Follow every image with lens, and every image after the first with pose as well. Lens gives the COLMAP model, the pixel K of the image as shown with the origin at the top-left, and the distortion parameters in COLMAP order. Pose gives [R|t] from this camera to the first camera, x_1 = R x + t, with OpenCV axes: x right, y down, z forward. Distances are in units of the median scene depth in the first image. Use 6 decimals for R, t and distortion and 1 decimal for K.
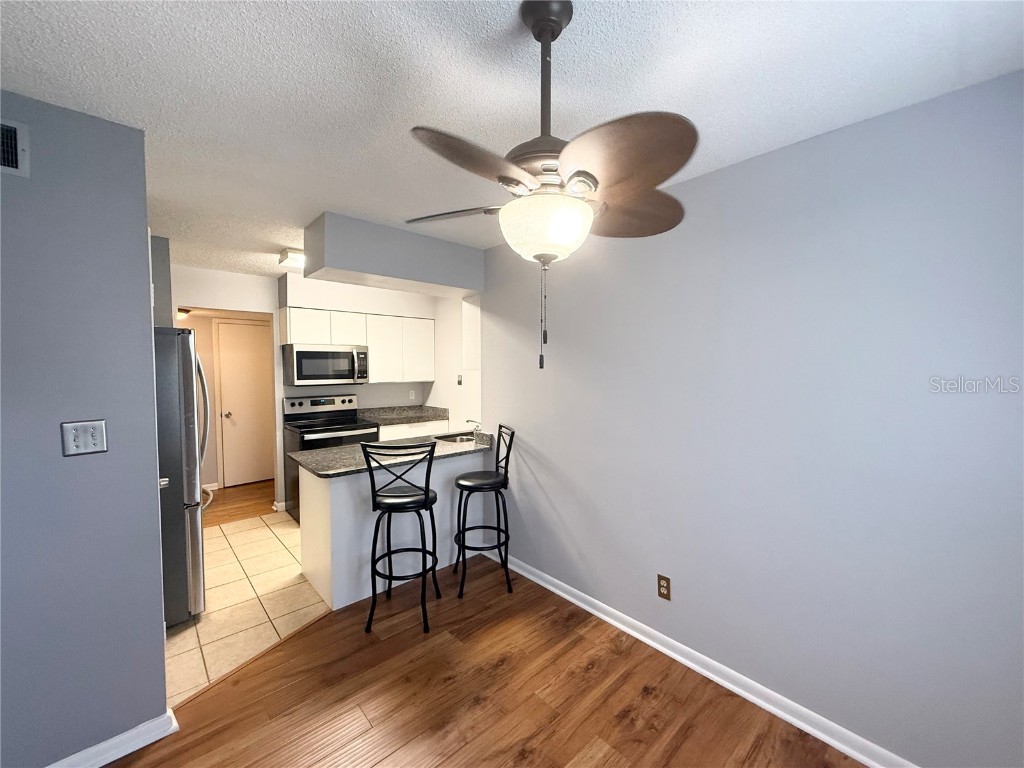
lens RADIAL K [[409.0, 0, 516.3], [0, 409.0, 383.0], [0, 0, 1]] dist [0.002721, -0.000708]
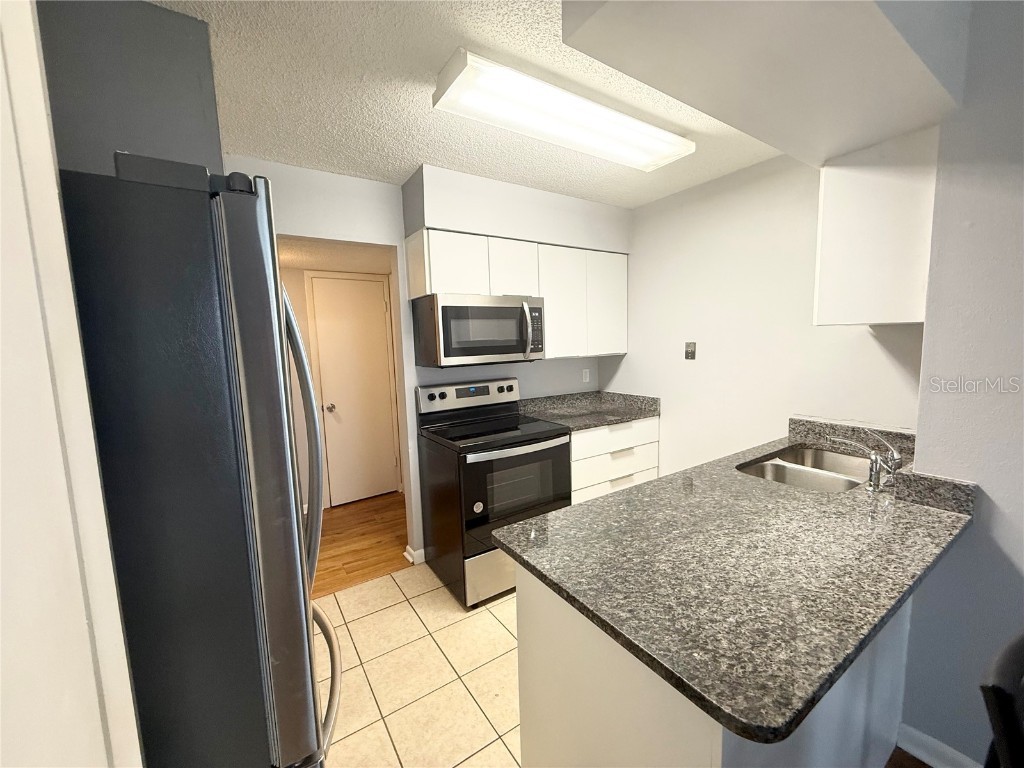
lens RADIAL K [[409.0, 0, 517.8], [0, 409.0, 382.8], [0, 0, 1]] dist [0.002721, -0.000708]
pose [[0.987970, -0.010941, -0.154258, -0.315308], [0.021057, 0.997721, 0.064102, -0.004713], [0.153205, -0.066579, 0.985949, 0.406287]]
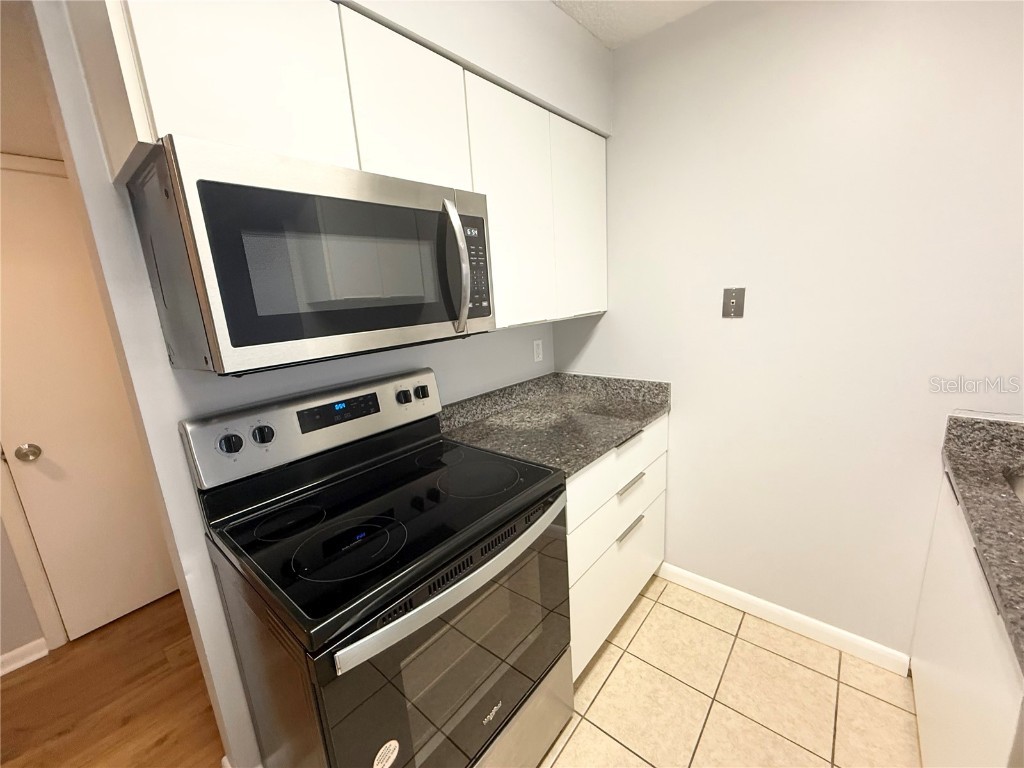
lens RADIAL K [[409.0, 0, 513.8], [0, 409.0, 383.7], [0, 0, 1]] dist [0.002721, -0.000708]
pose [[0.990414, -0.083281, 0.110206, -0.392376], [0.063167, 0.982570, 0.174830, -0.013329], [-0.122845, -0.166192, 0.978412, 0.726807]]
